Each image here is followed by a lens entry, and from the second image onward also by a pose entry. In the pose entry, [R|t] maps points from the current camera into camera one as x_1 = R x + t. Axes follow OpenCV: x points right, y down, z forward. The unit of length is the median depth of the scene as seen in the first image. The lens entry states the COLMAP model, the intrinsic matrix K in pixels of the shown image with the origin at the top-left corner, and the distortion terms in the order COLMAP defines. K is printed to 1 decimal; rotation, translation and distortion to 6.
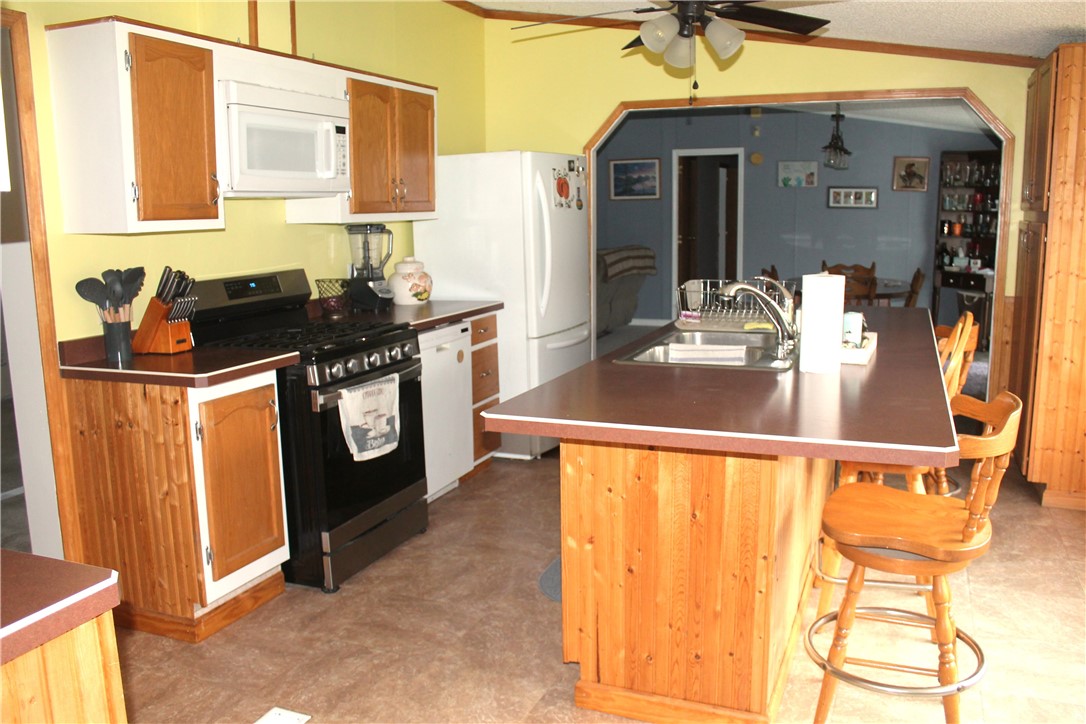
lens RADIAL K [[915.4, 0, 544.0], [0, 915.4, 359.7], [0, 0, 1]] dist [-0.145920, 0.096615]
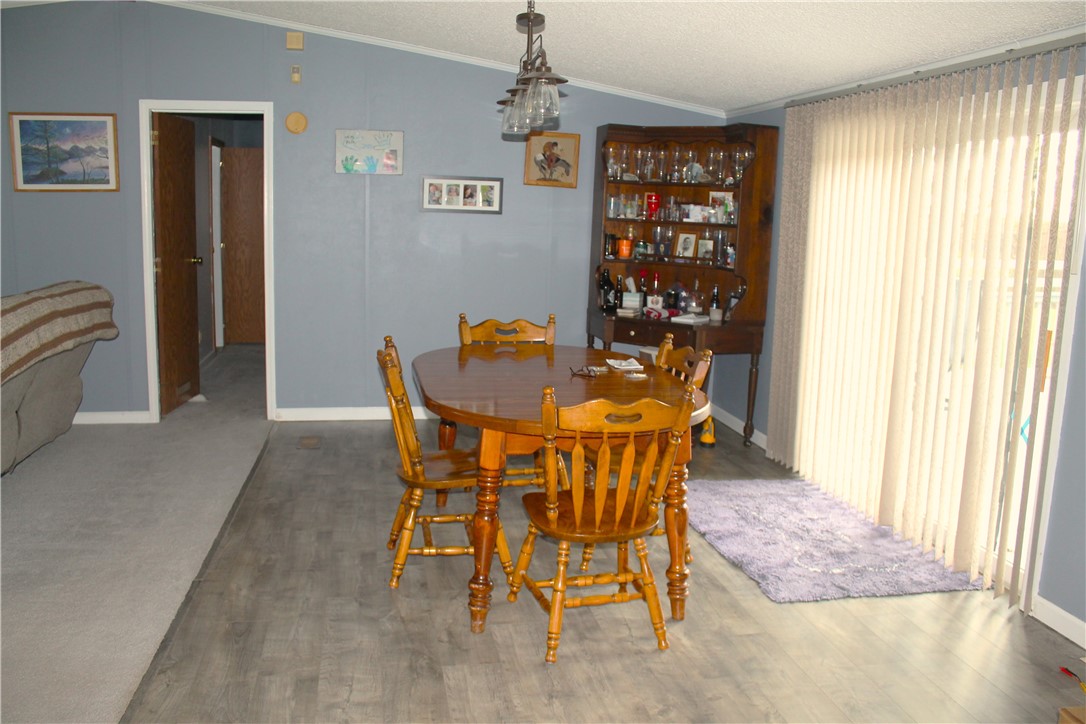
lens RADIAL K [[915.4, 0, 542.9], [0, 915.4, 360.7], [0, 0, 1]] dist [-0.145920, 0.096615]
pose [[0.841131, -0.056592, 0.537863, 0.055236], [0.054966, 0.998306, 0.019080, -0.077179], [-0.538032, 0.013515, 0.842816, 0.451432]]
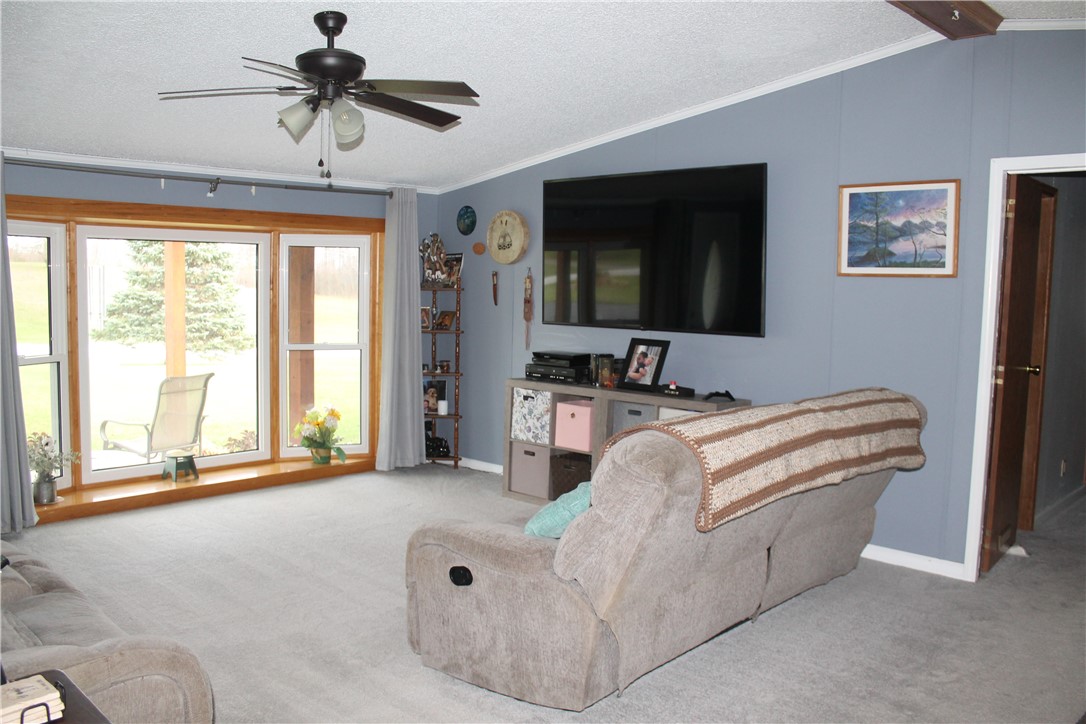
lens RADIAL K [[915.4, 0, 541.7], [0, 915.4, 351.6], [0, 0, 1]] dist [-0.145920, 0.096615]
pose [[0.930818, 0.064598, -0.359730, 0.106698], [-0.096773, 0.992688, -0.072145, -0.100055], [0.352440, 0.101966, 0.930263, 0.588697]]
